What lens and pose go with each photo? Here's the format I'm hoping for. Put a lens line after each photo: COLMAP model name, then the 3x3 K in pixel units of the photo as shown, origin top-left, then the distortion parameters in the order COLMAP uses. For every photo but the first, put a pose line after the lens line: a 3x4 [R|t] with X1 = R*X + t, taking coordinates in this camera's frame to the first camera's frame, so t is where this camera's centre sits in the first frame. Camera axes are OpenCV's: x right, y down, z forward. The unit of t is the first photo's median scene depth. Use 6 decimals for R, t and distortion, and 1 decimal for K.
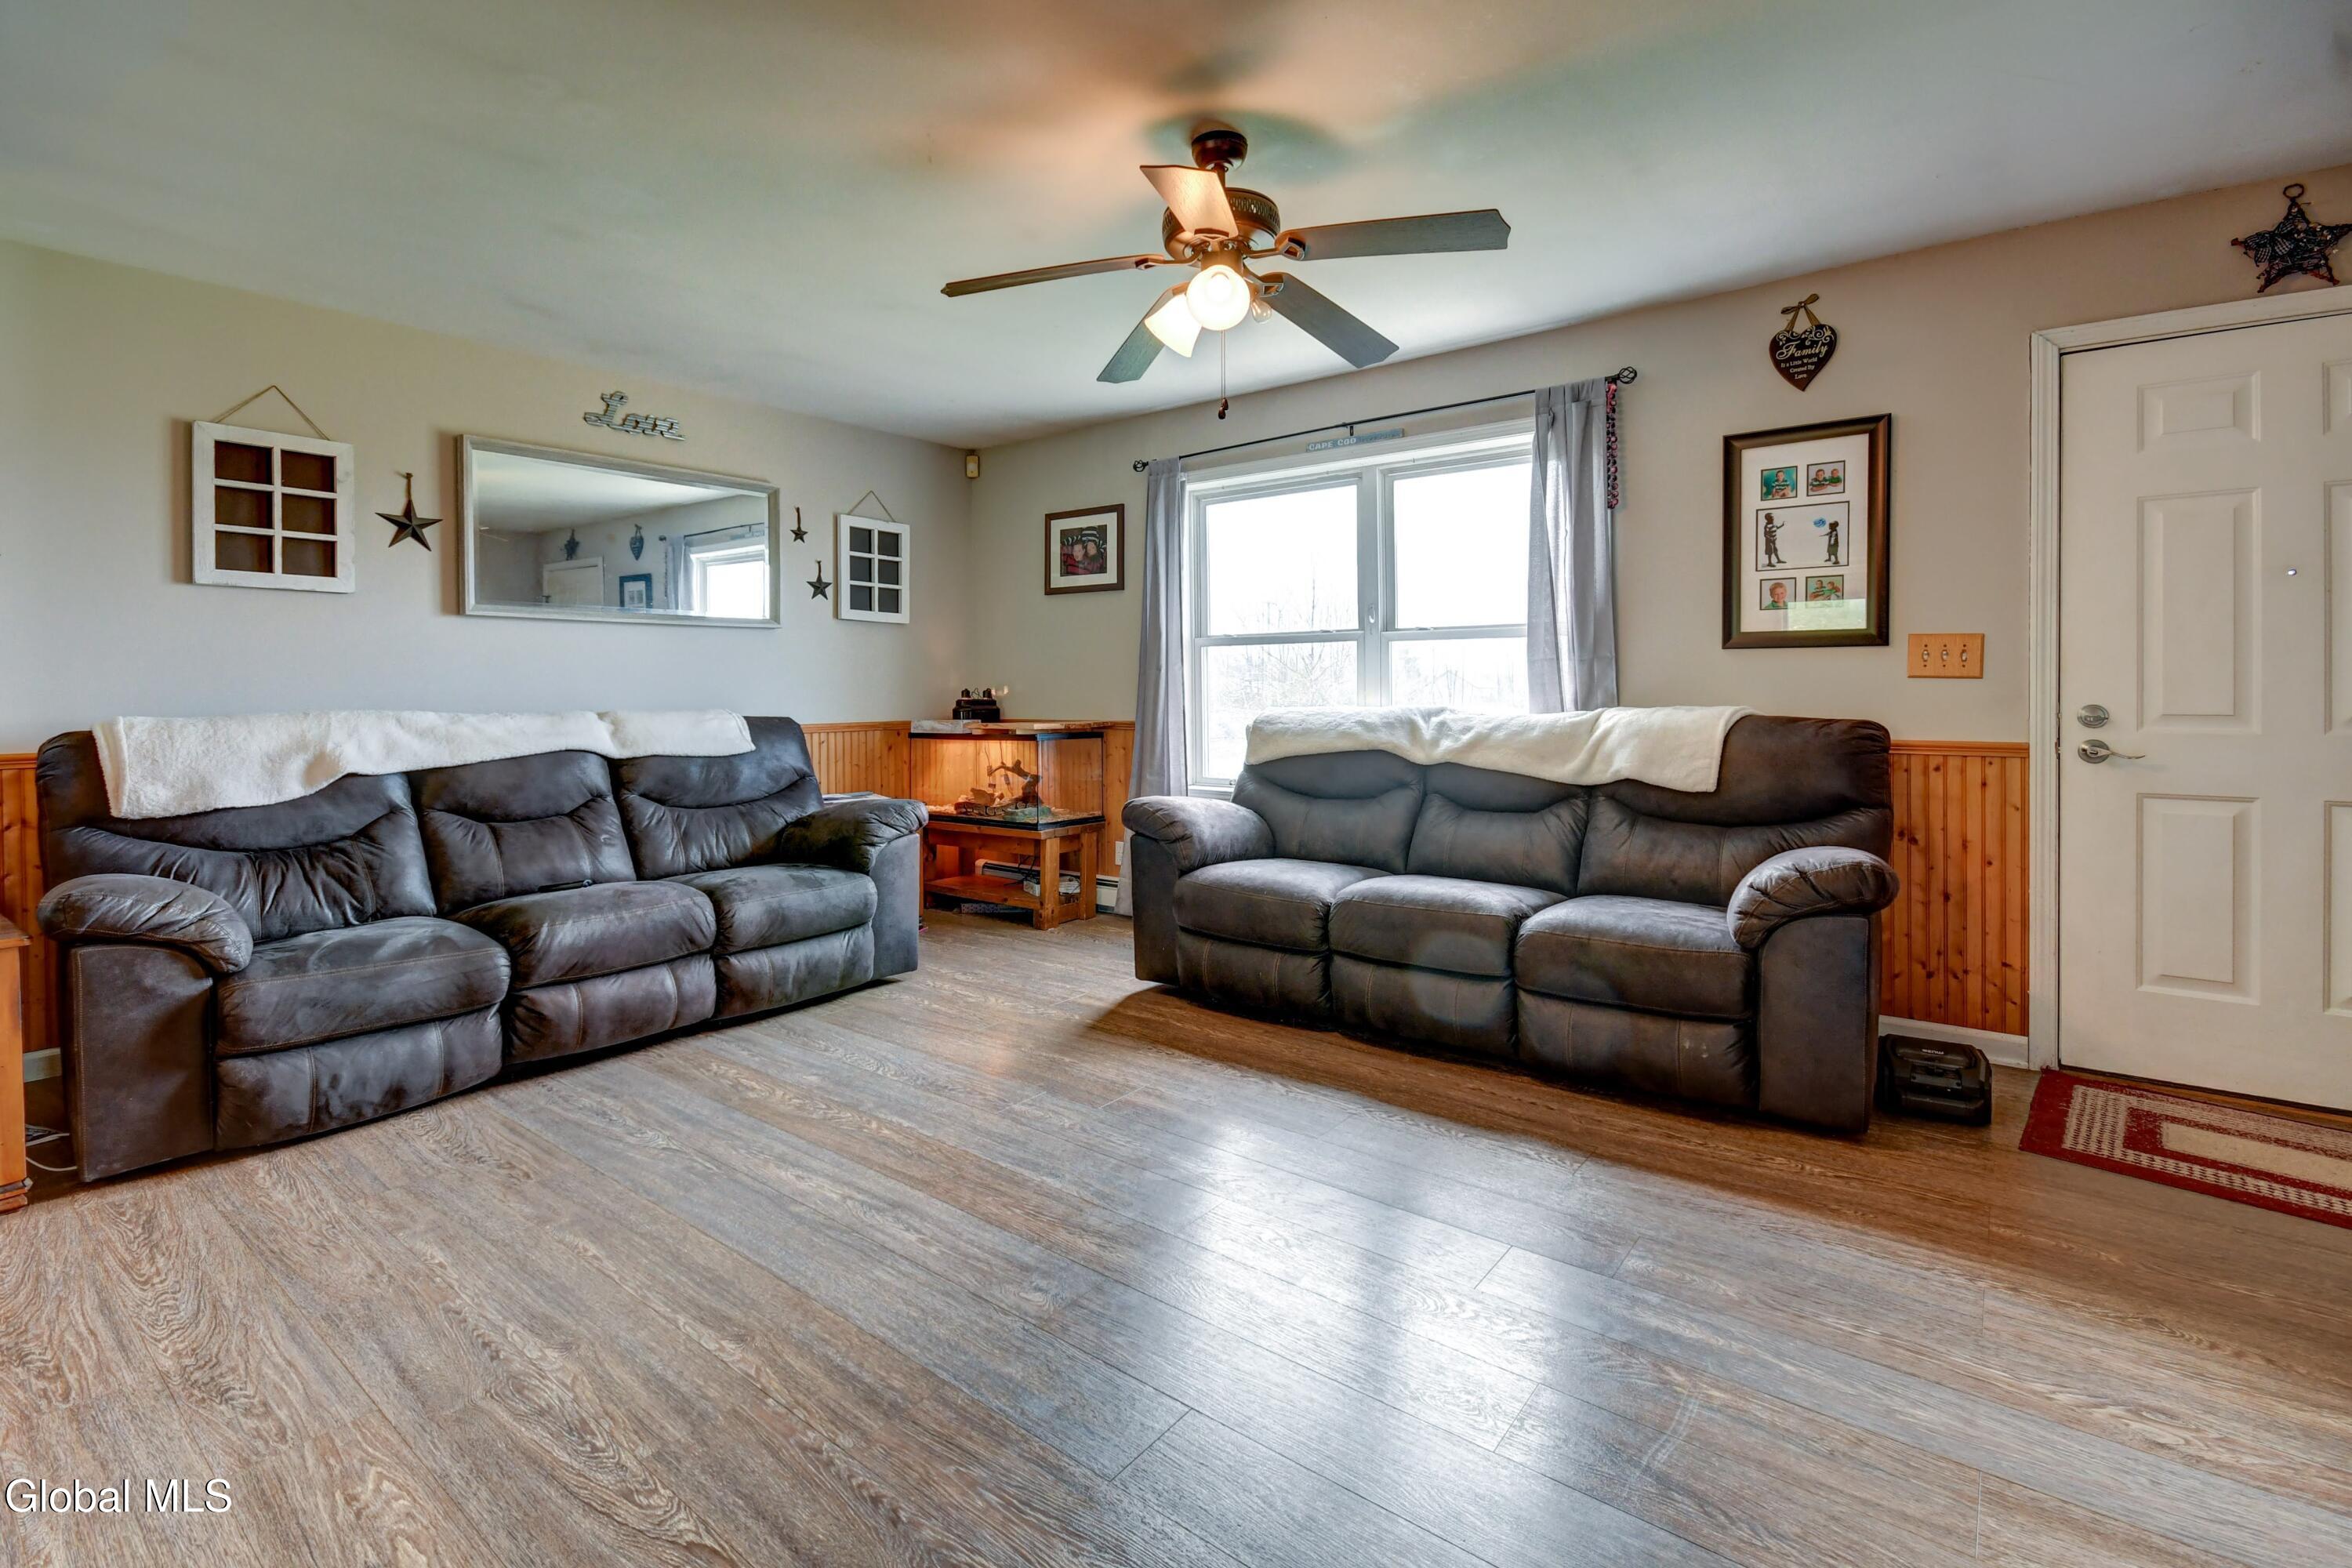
lens RADIAL K [[1052.3, 0, 1082.4], [0, 1052.3, 704.7], [0, 0, 1]] dist [0.016058, -0.014434]
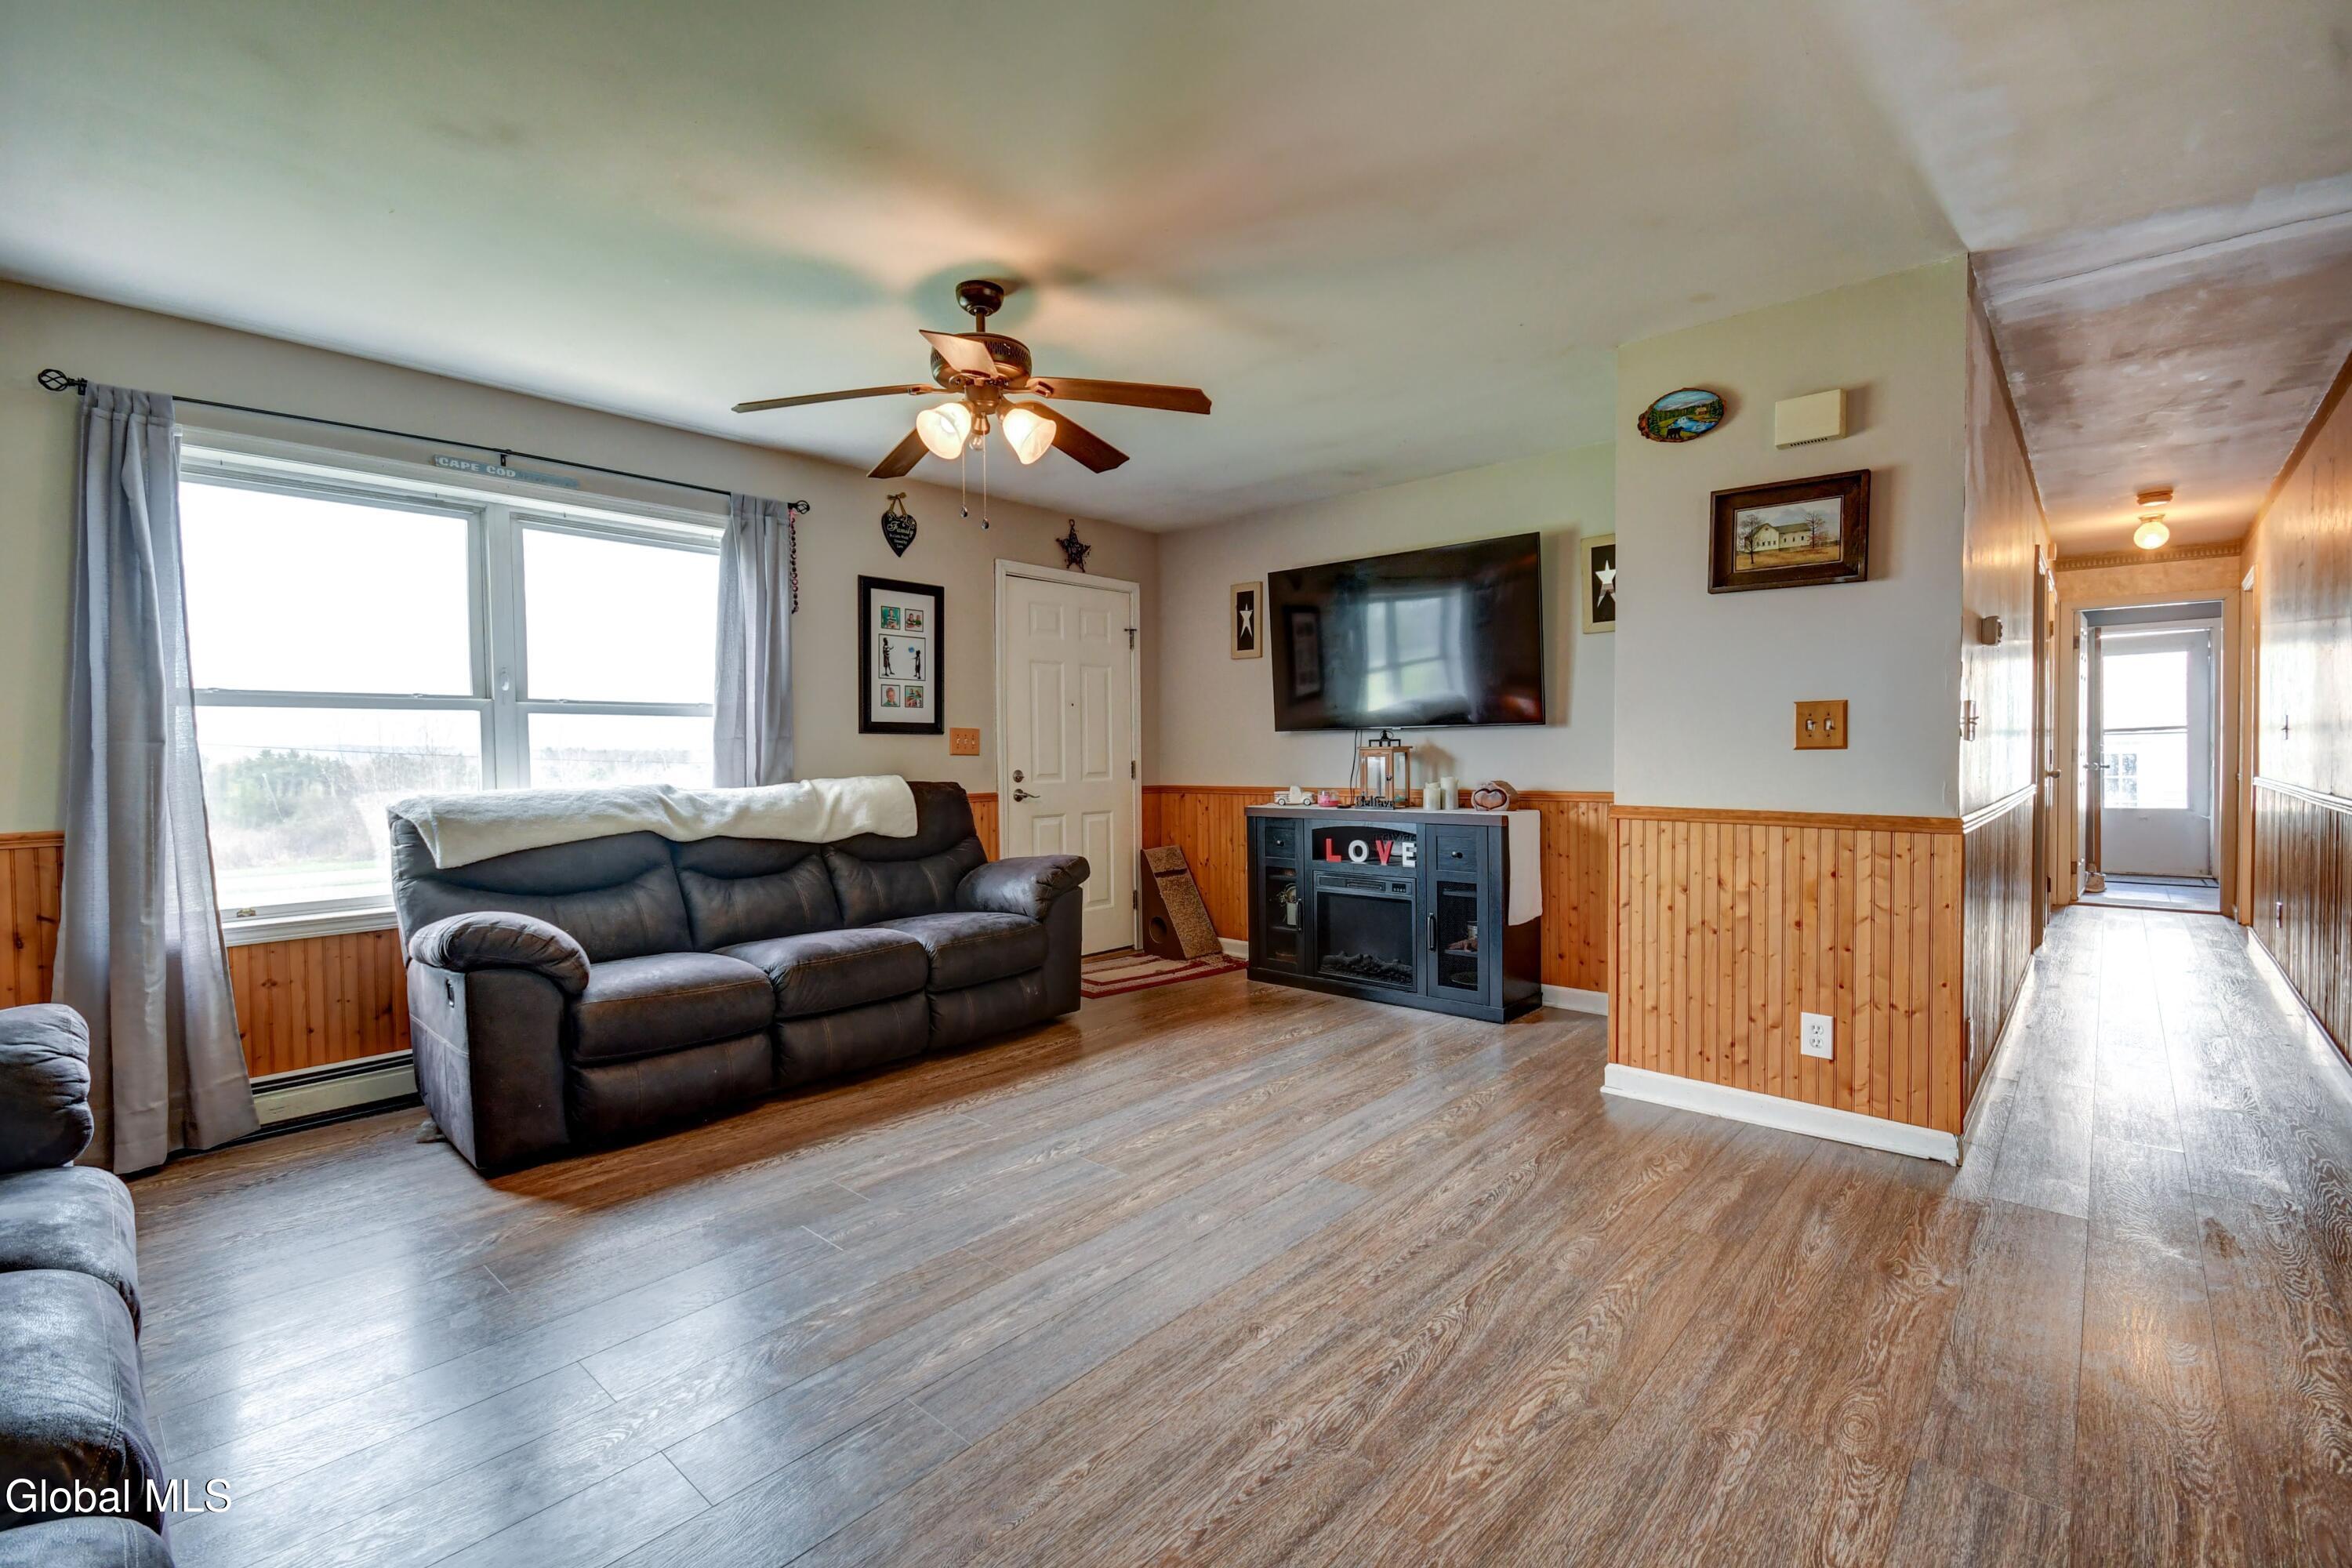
lens RADIAL K [[1027.5, 0, 1285.1], [0, 1027.5, 784.5], [0, 0, 1]] dist [-0.001322, -0.000167]
pose [[-0.023691, -0.026526, 0.999367, -0.754167], [0.026171, 0.999289, 0.027145, -0.009752], [-0.999377, 0.026798, -0.022980, 0.519365]]
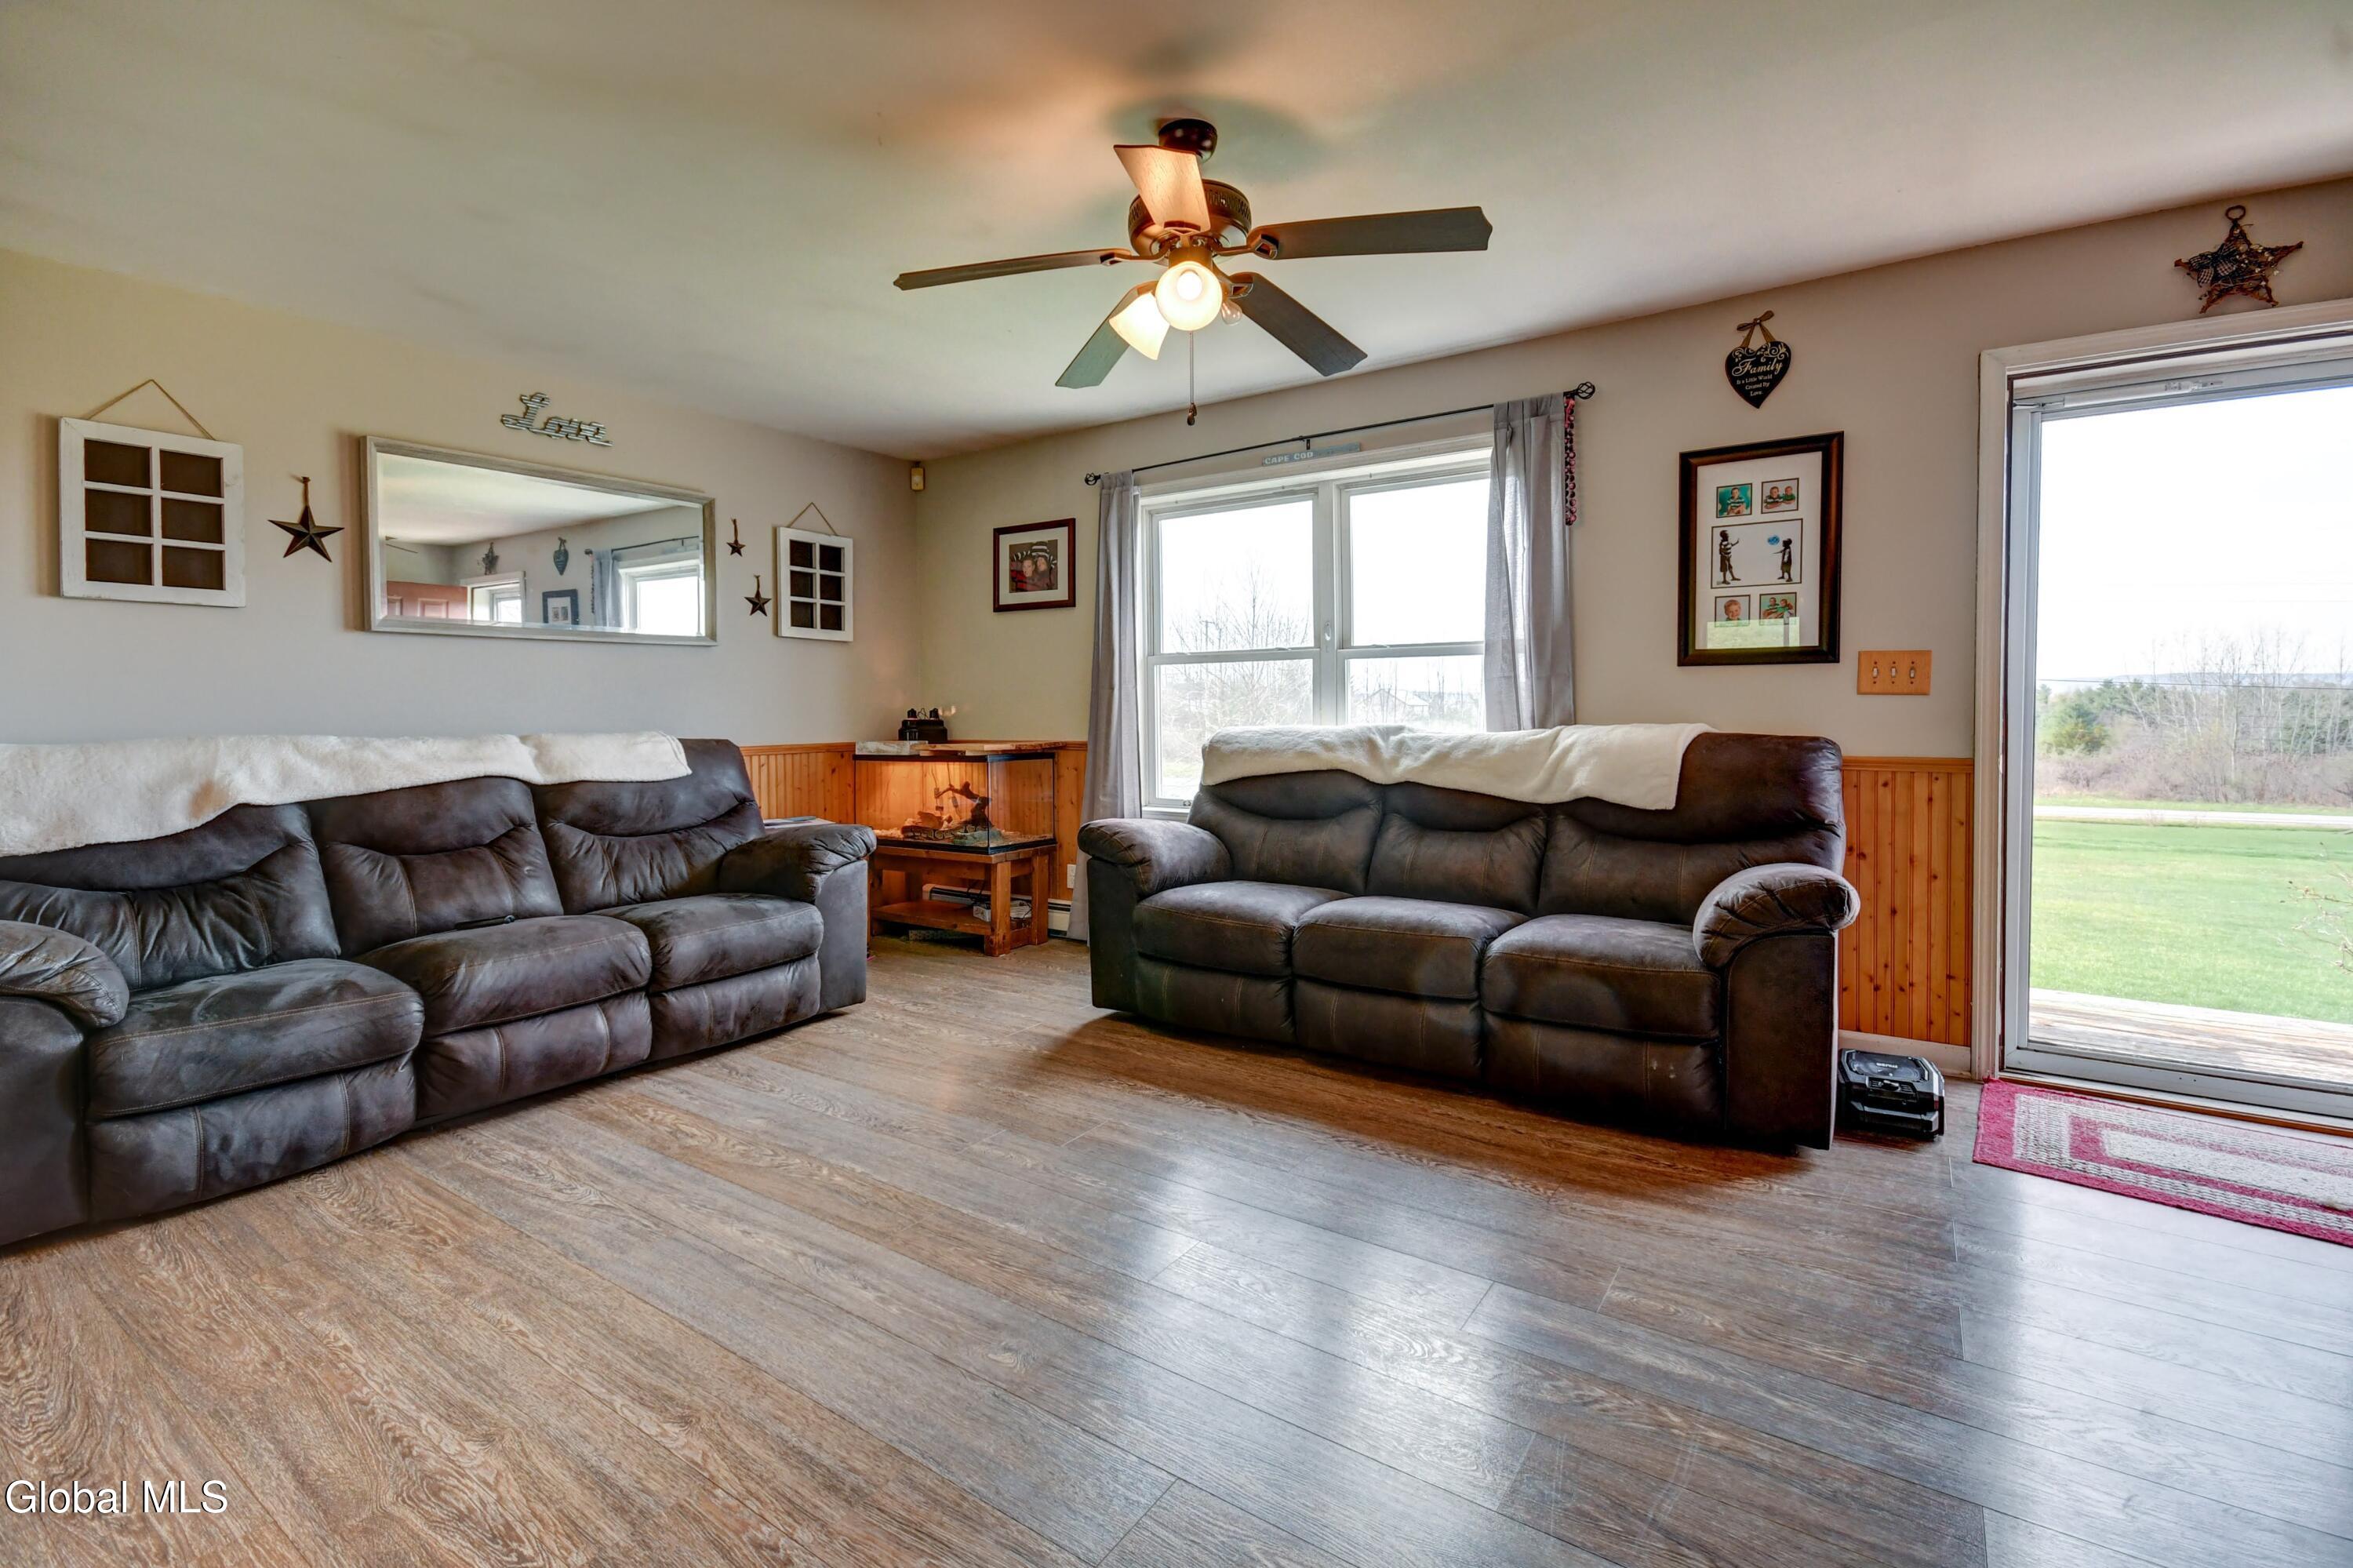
lens RADIAL K [[1051.2, 0, 1086.2], [0, 1051.2, 734.2], [0, 0, 1]] dist [0.018338, -0.015703]
pose [[0.998155, -0.005279, 0.060490, -0.015080], [0.004671, 0.999937, 0.010182, -0.001374], [-0.060540, -0.009881, 0.998117, 0.037485]]
